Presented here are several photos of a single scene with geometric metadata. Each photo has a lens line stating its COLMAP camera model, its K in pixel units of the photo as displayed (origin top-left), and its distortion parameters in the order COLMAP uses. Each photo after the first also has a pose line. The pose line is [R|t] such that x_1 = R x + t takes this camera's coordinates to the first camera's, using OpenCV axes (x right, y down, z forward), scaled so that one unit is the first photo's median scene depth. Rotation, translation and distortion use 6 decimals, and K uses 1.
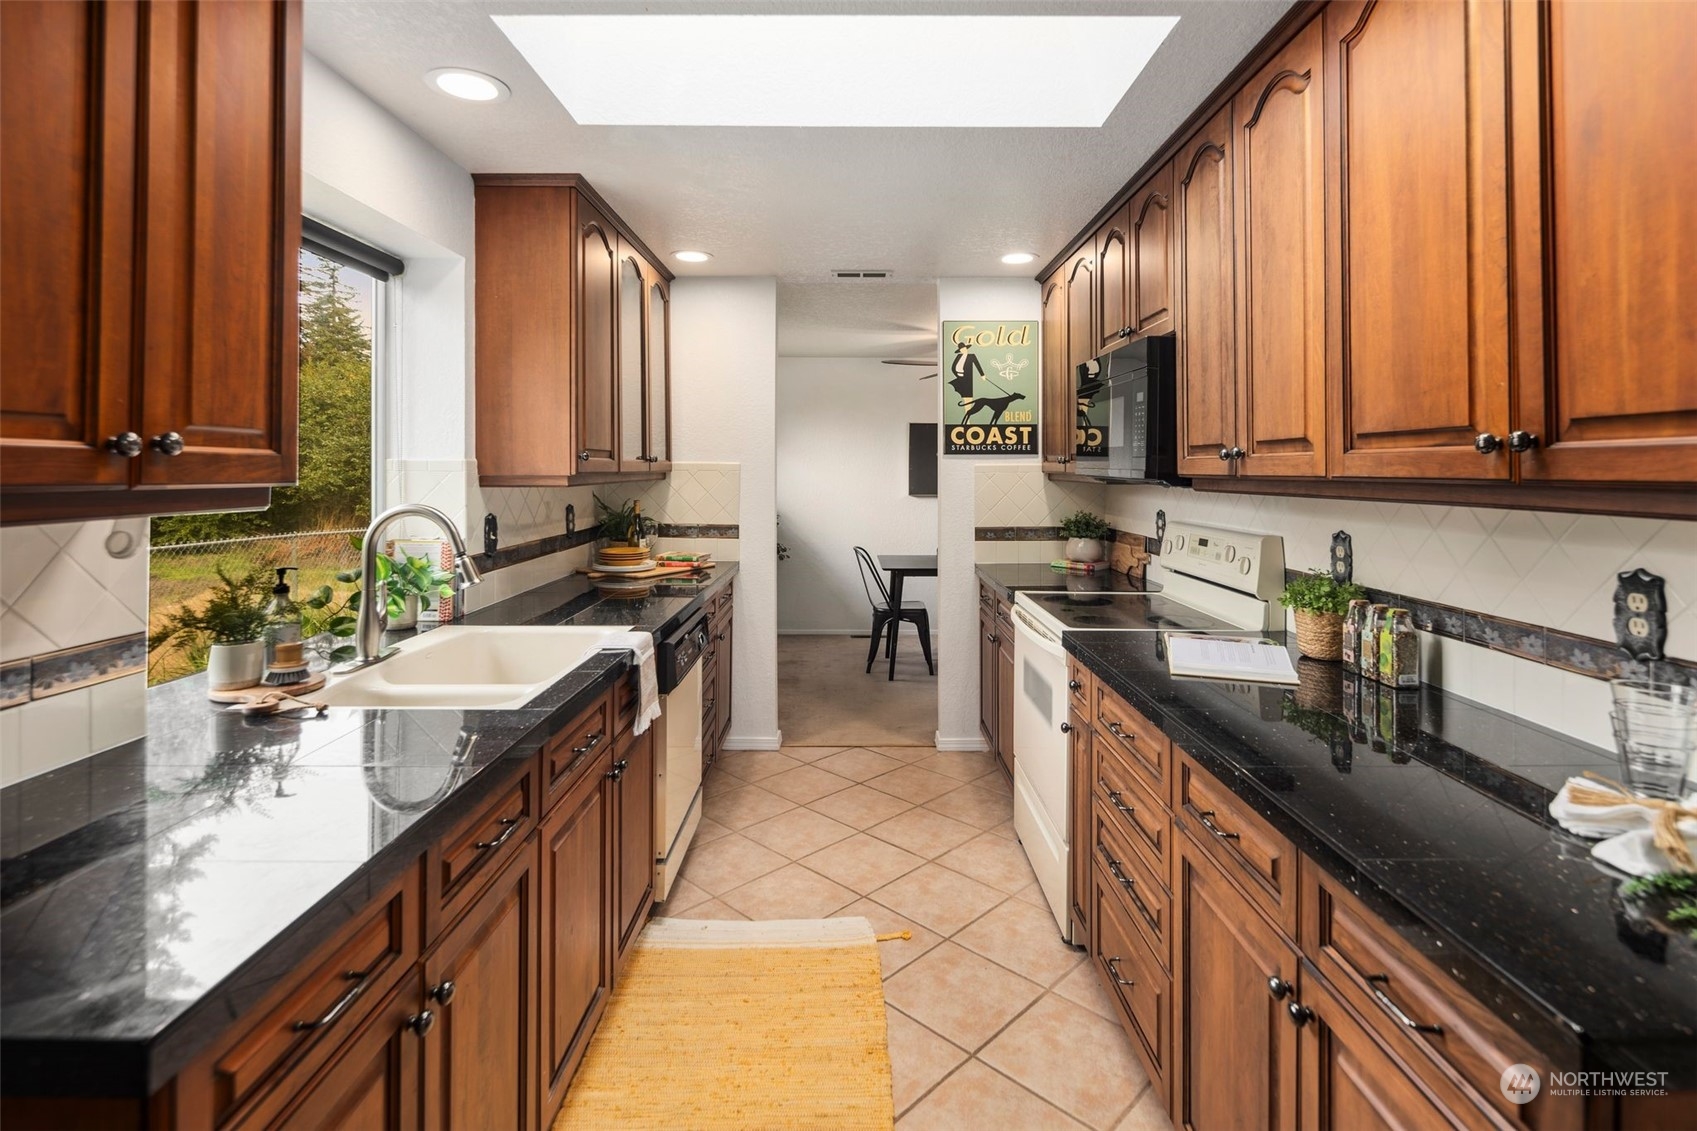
lens RADIAL K [[824.0, 0, 859.0], [0, 824.0, 469.6], [0, 0, 1]] dist [0.005299, -0.001359]
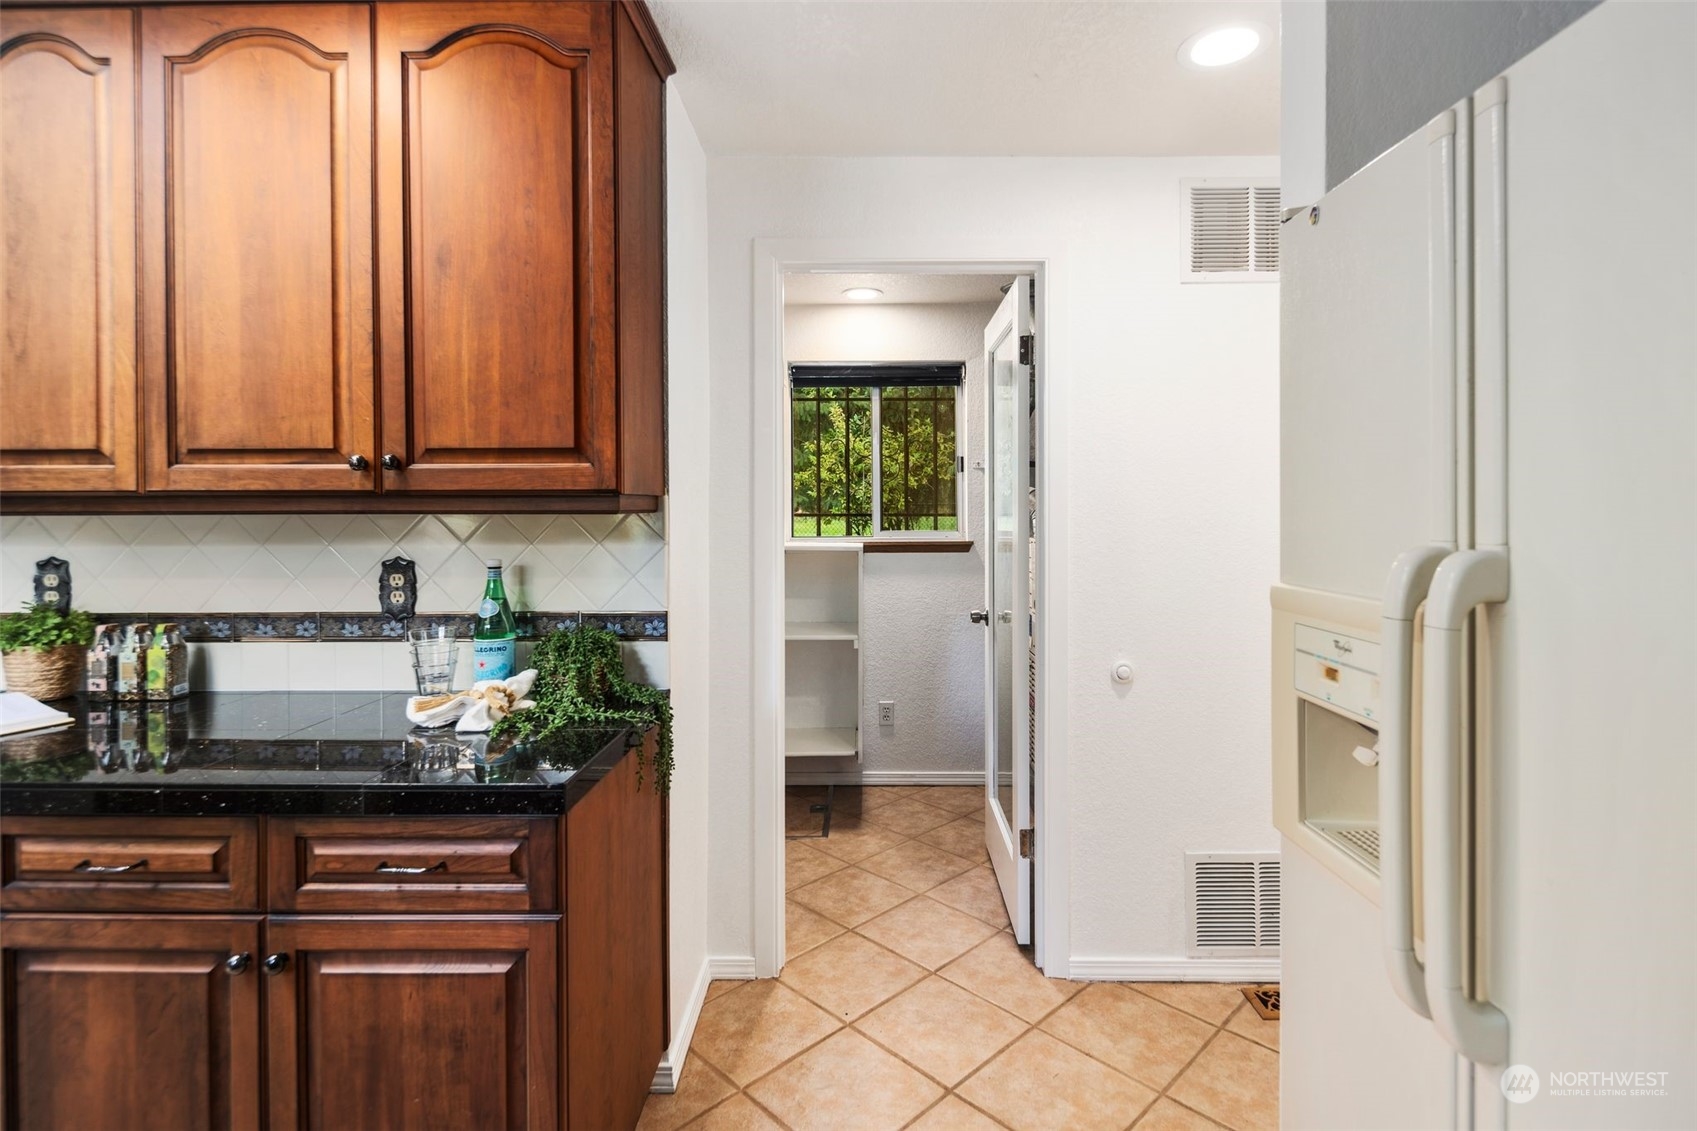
lens RADIAL K [[824.9, 0, 863.2], [0, 824.9, 516.7], [0, 0, 1]] dist [0.001013, -0.001773]
pose [[0.016892, -0.004152, 0.999849, -0.341276], [0.001389, 0.999991, 0.004129, 0.031624], [-0.999856, 0.001319, 0.016898, 0.113422]]
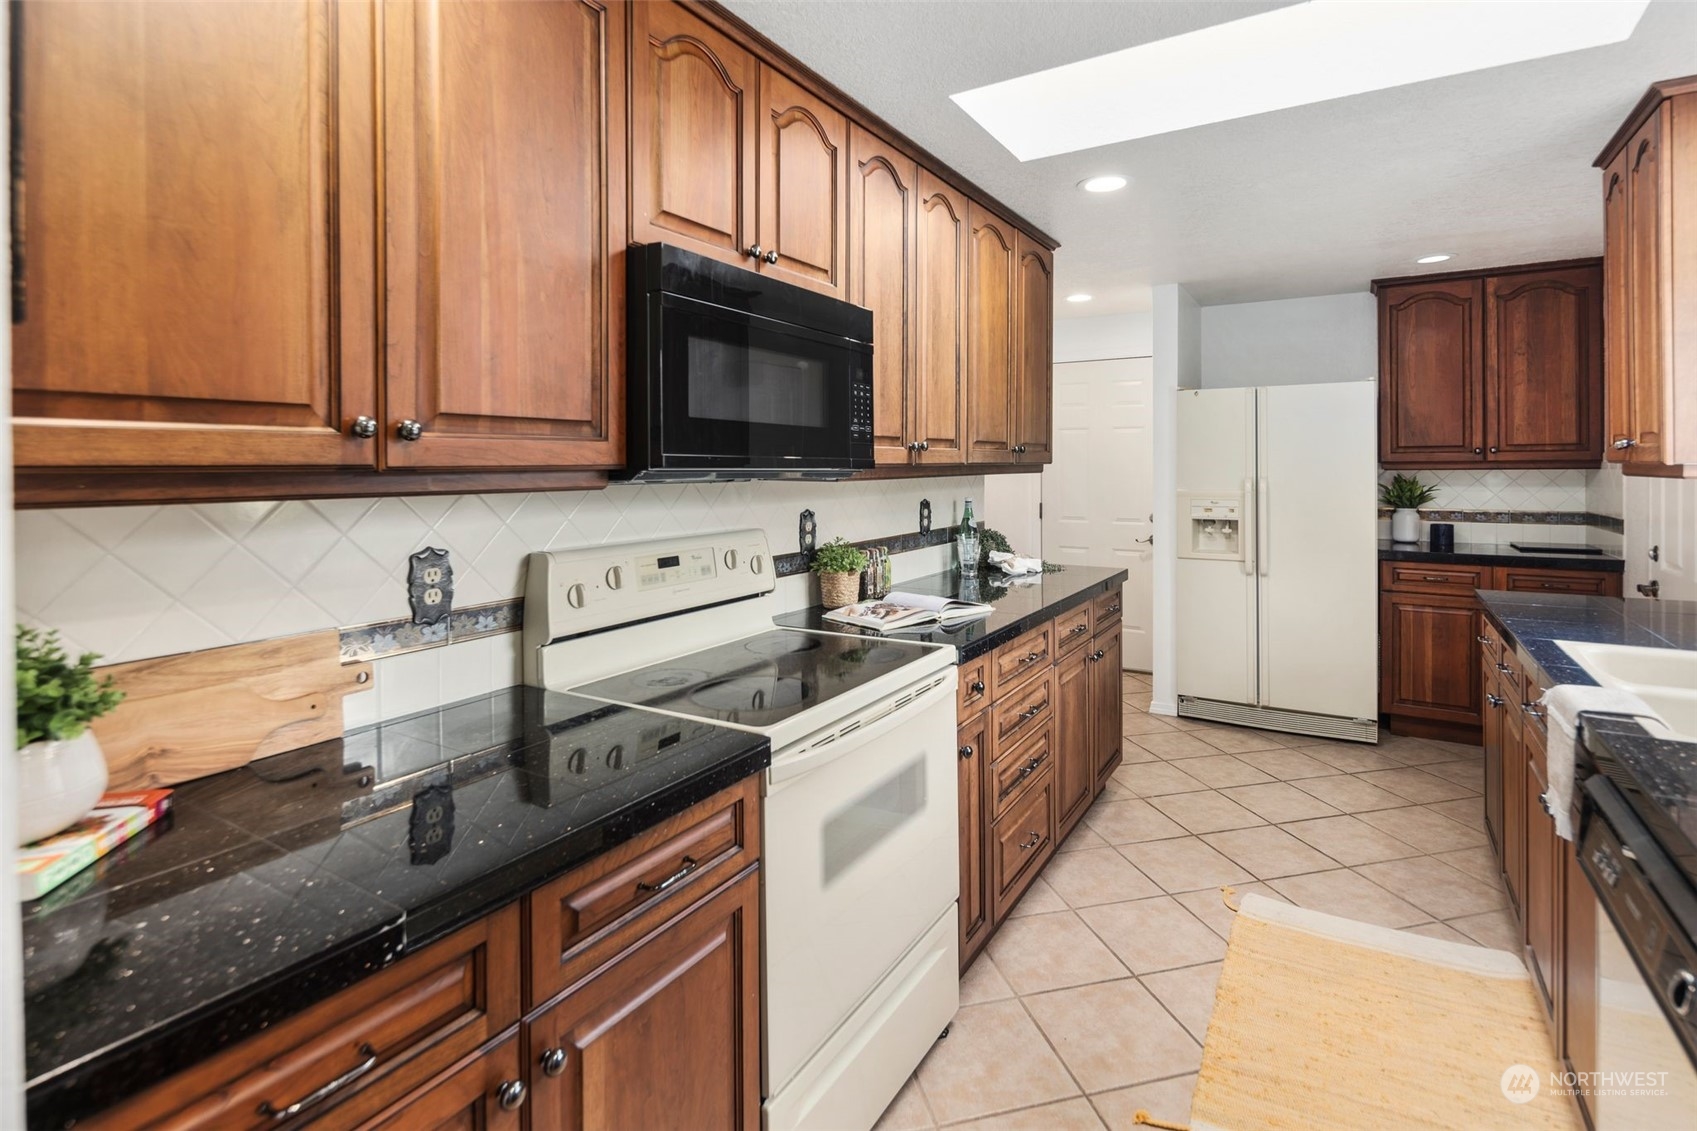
lens RADIAL K [[824.0, 0, 859.0], [0, 824.0, 469.6], [0, 0, 1]] dist [0.005299, -0.001359]
pose [[-0.851714, -0.001477, 0.524004, -0.141102], [0.004062, 0.999947, 0.009421, 0.004066], [-0.523990, 0.010153, -0.851664, 2.279603]]
